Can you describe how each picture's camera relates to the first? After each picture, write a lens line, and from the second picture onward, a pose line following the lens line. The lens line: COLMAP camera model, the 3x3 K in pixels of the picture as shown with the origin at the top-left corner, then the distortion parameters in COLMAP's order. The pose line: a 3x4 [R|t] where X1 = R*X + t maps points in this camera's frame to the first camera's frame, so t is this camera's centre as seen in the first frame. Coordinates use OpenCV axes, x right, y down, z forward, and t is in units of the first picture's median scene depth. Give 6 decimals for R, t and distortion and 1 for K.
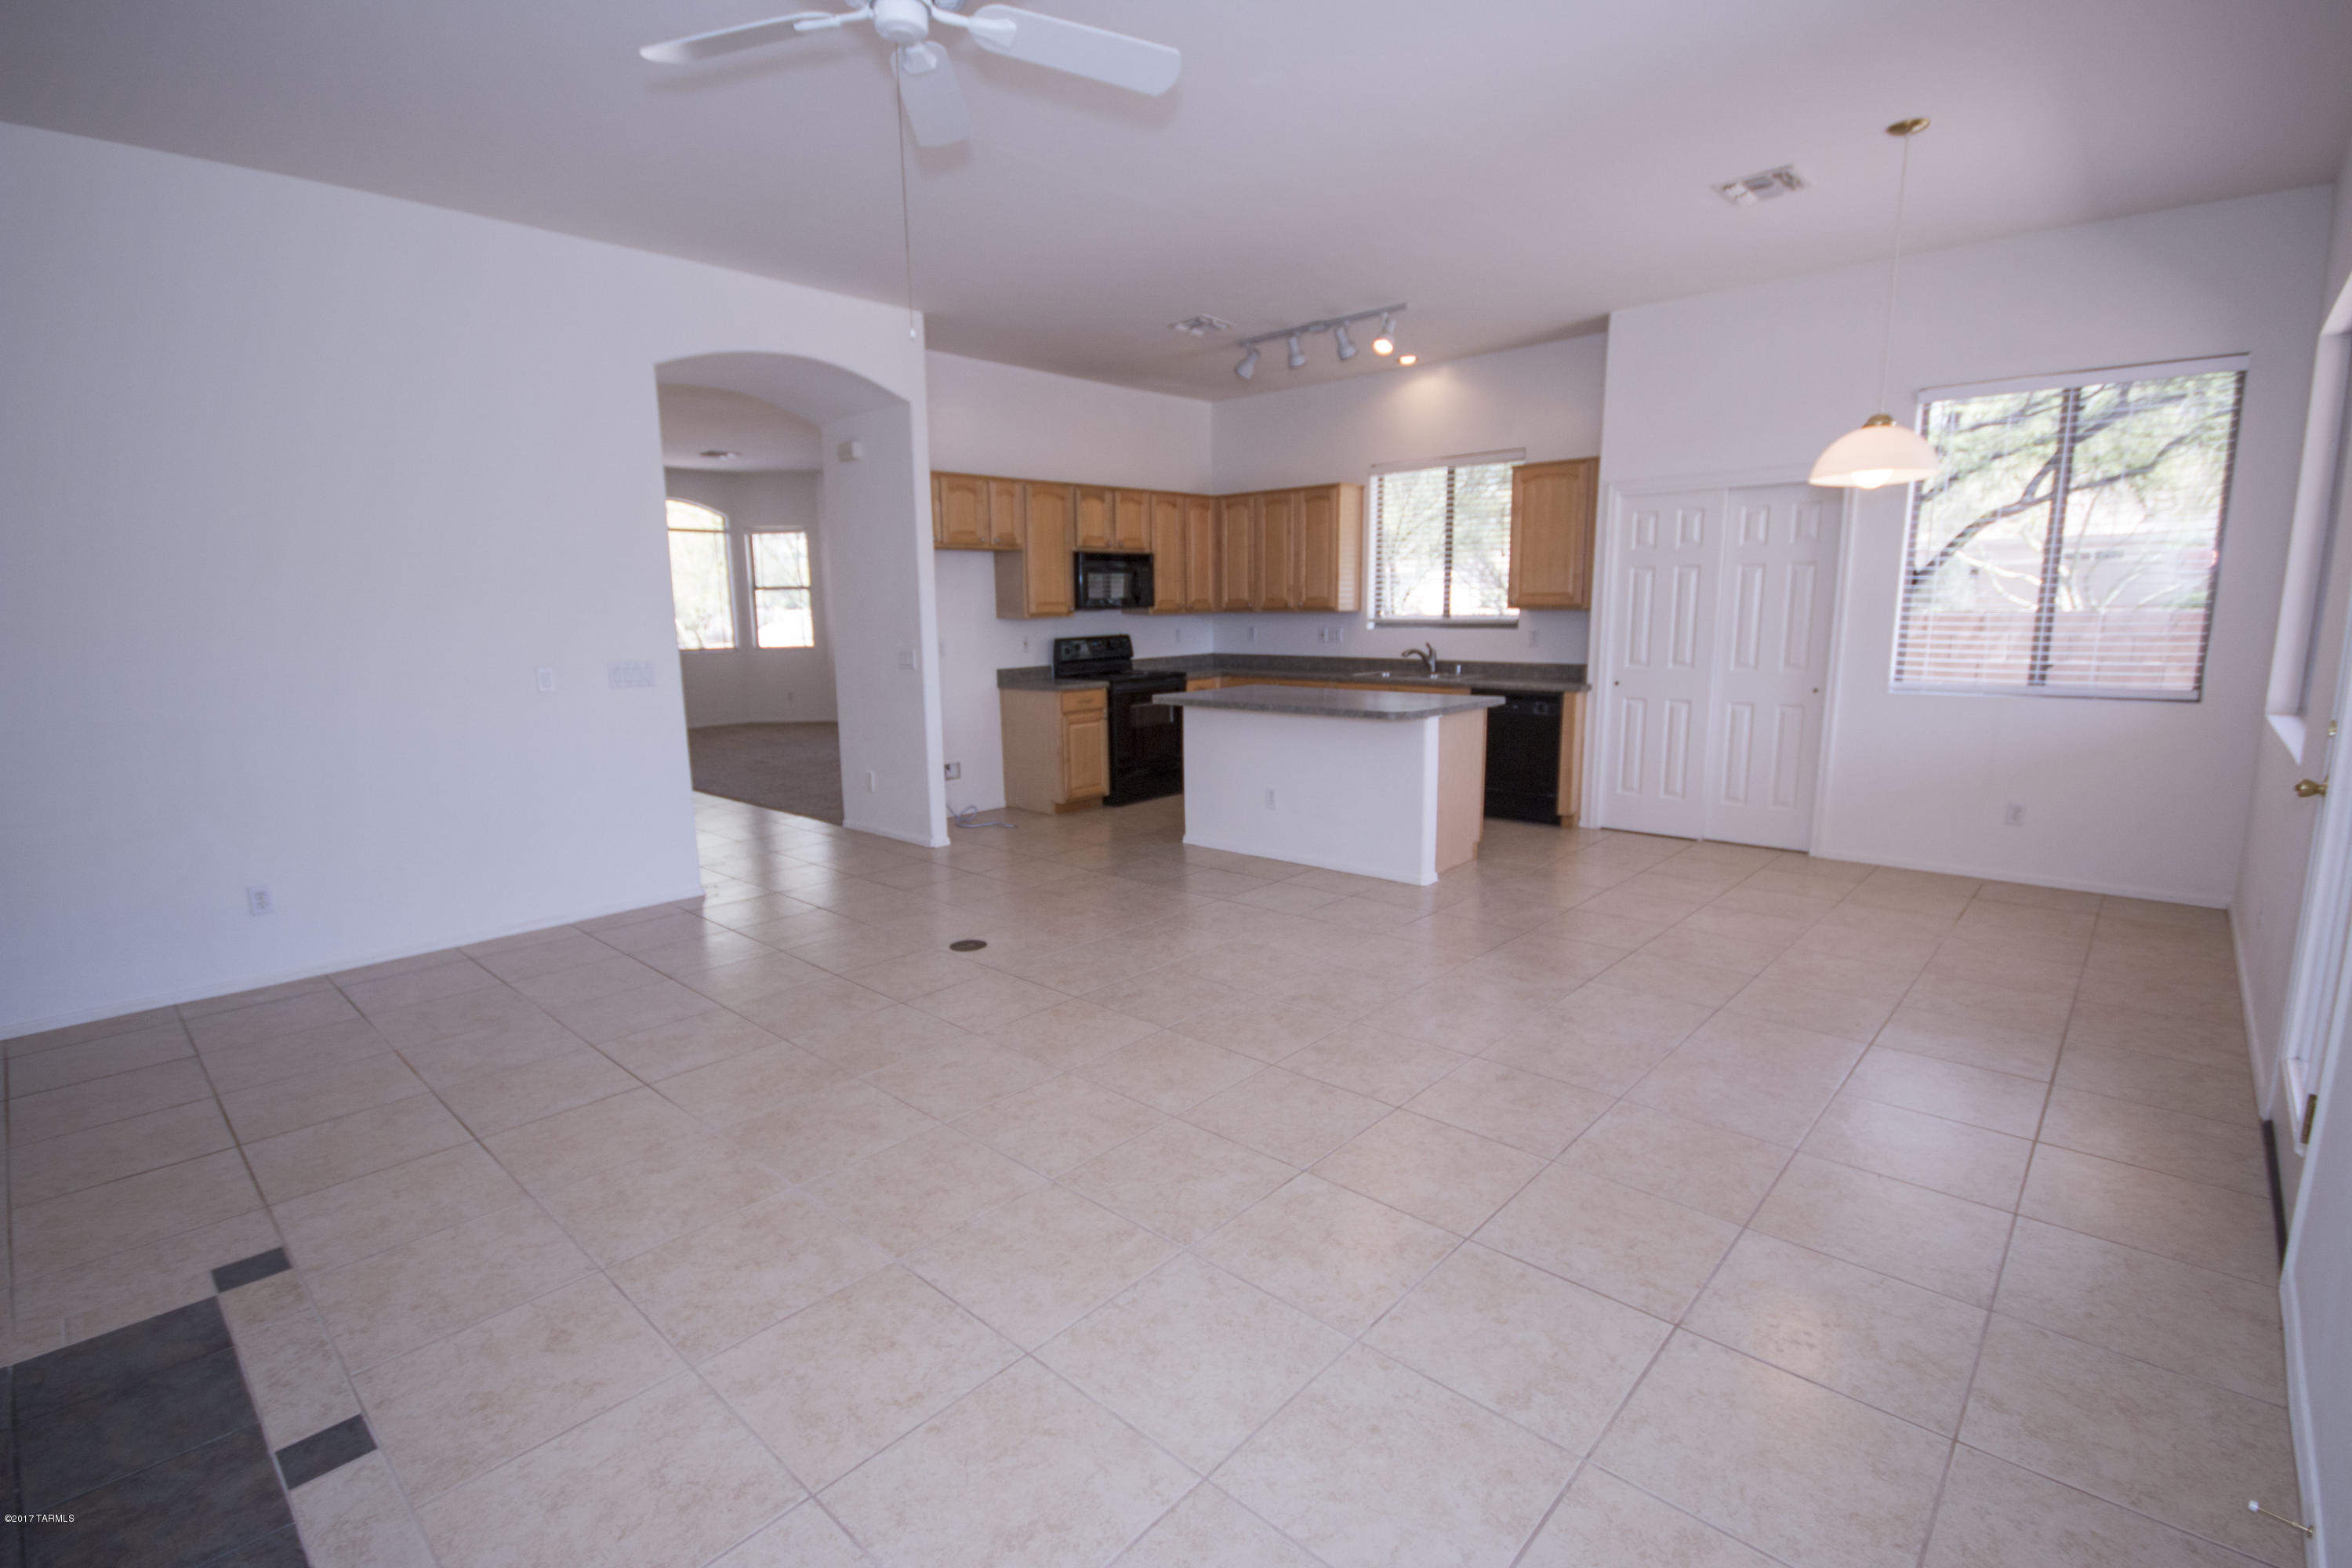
lens RADIAL K [[1079.4, 0, 1173.4], [0, 1079.4, 794.6], [0, 0, 1]] dist [0.005235, -0.007934]
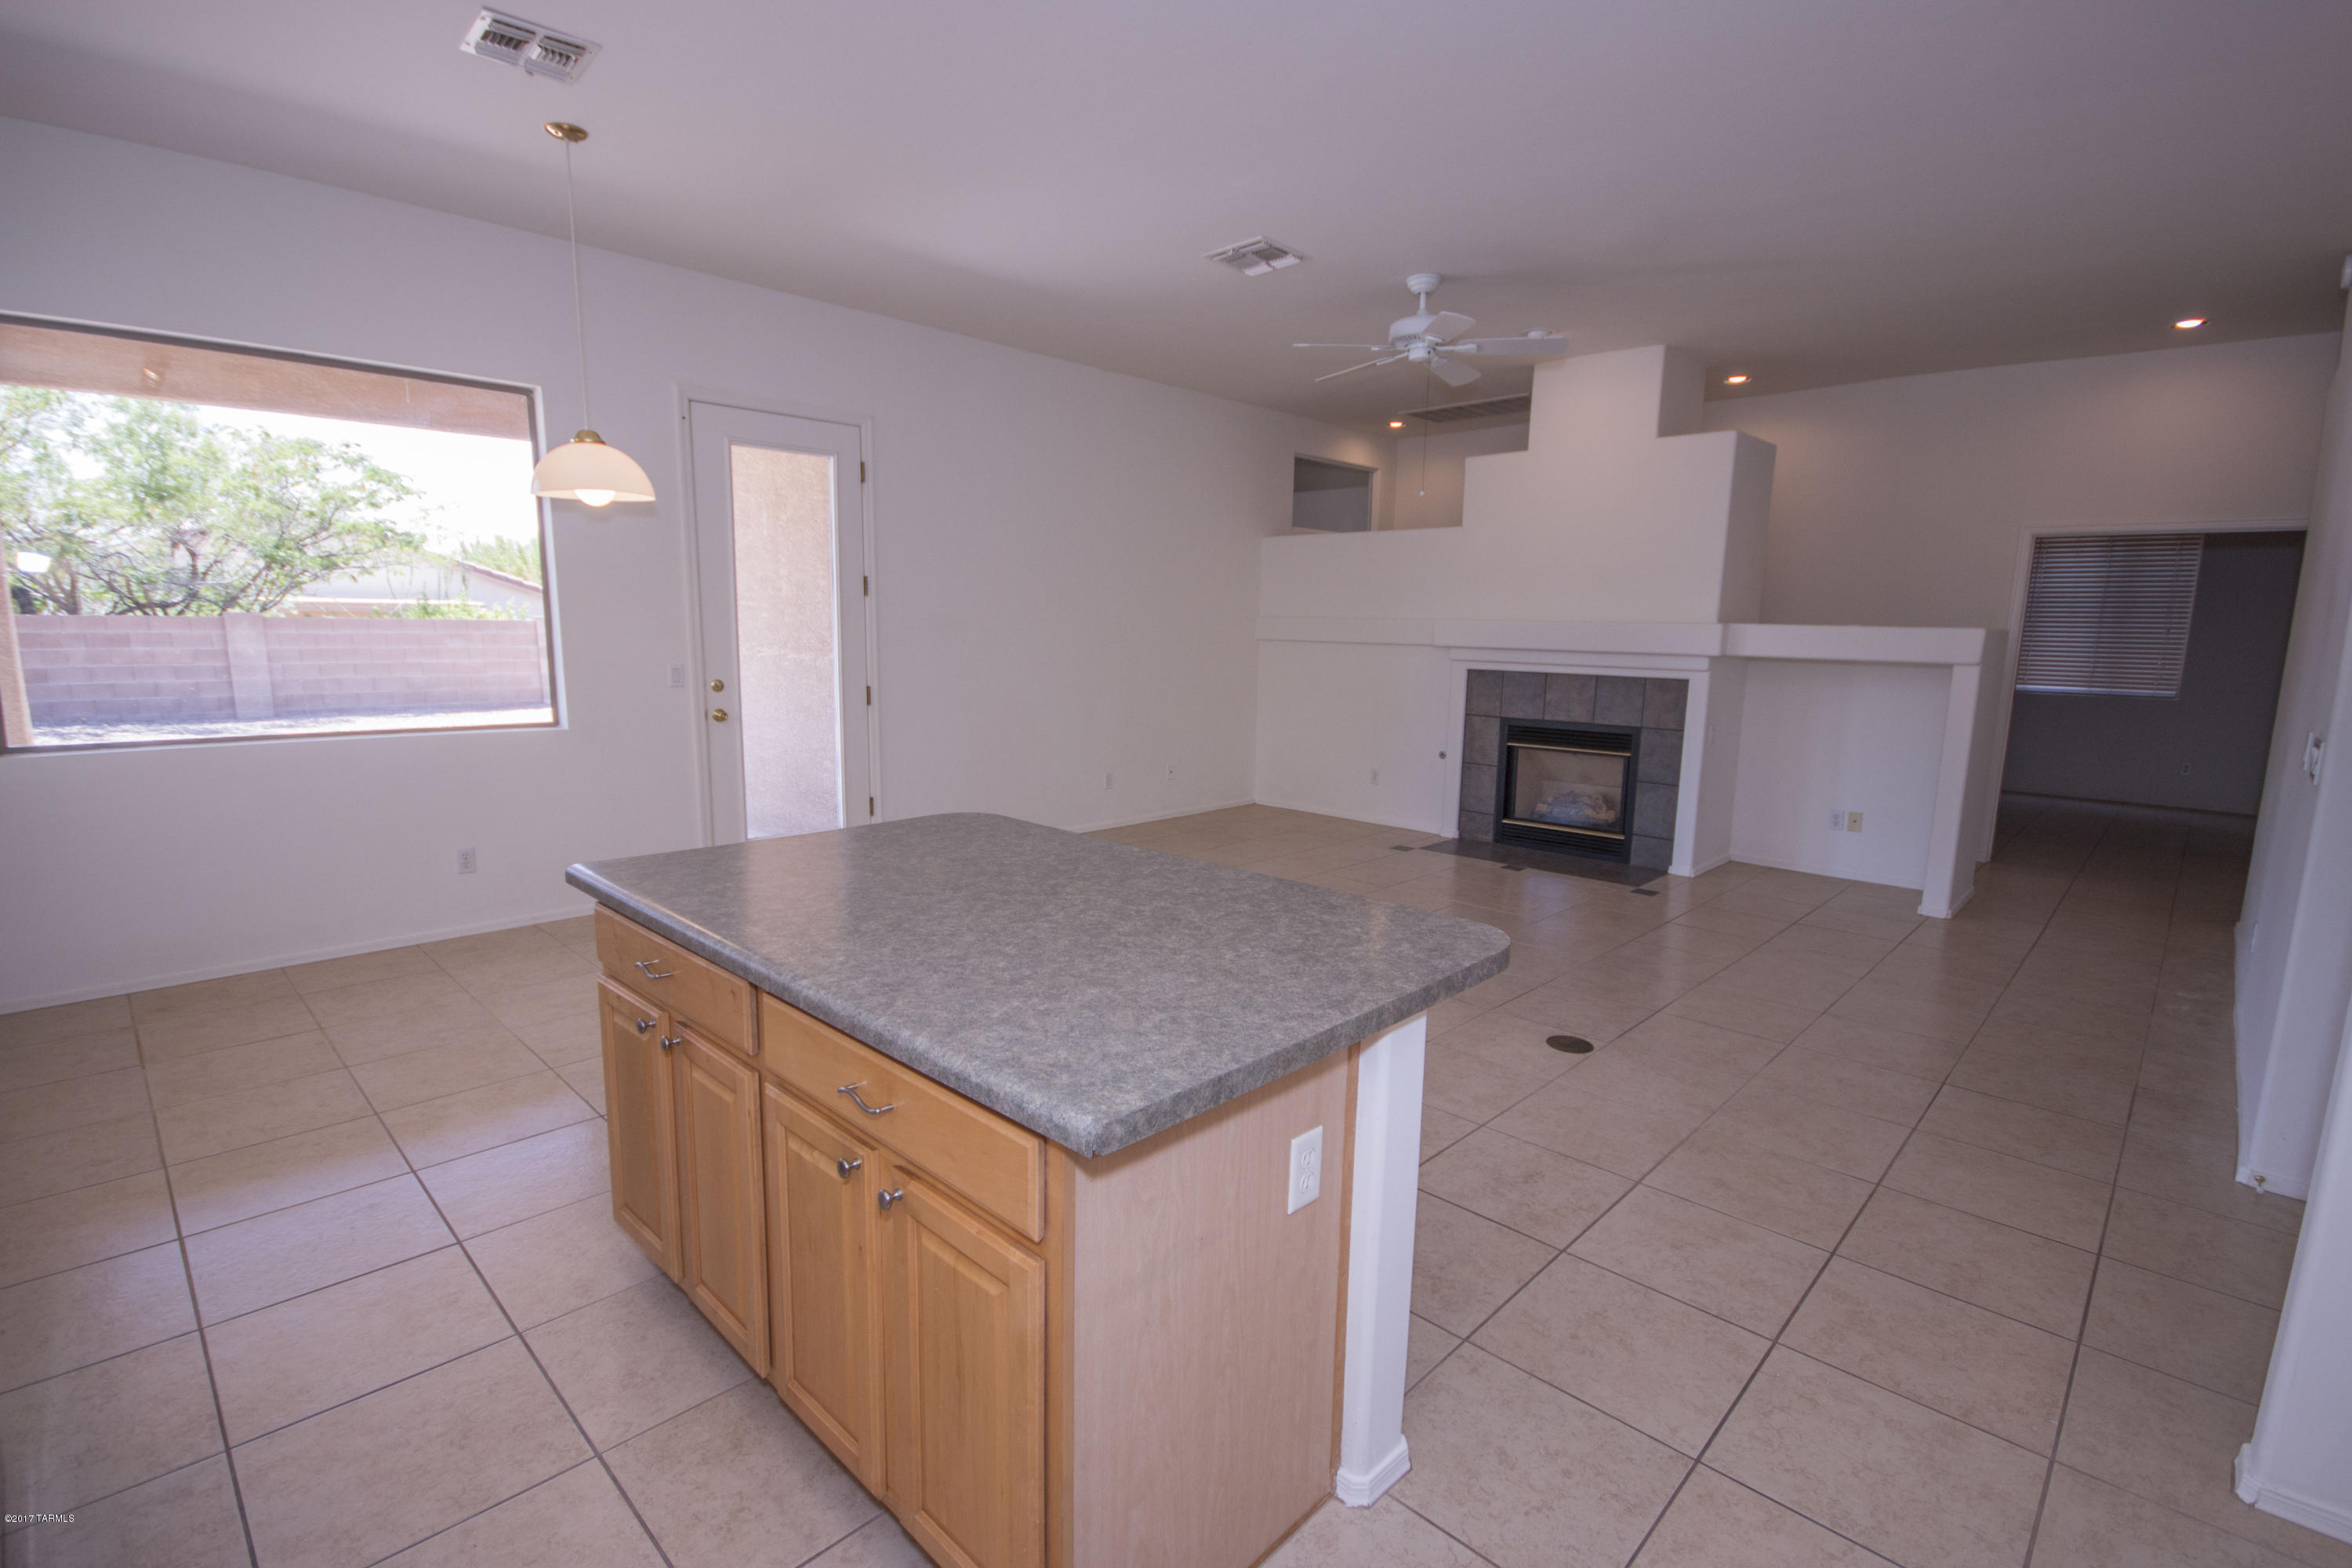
lens RADIAL K [[1079.4, 0, 1169.2], [0, 1079.4, 793.0], [0, 0, 1]] dist [0.005235, -0.007934]
pose [[-0.999579, -0.007088, 0.028130, 0.056689], [0.002543, 0.944546, 0.328370, -0.189031], [-0.028898, 0.328304, -0.944130, 1.043747]]
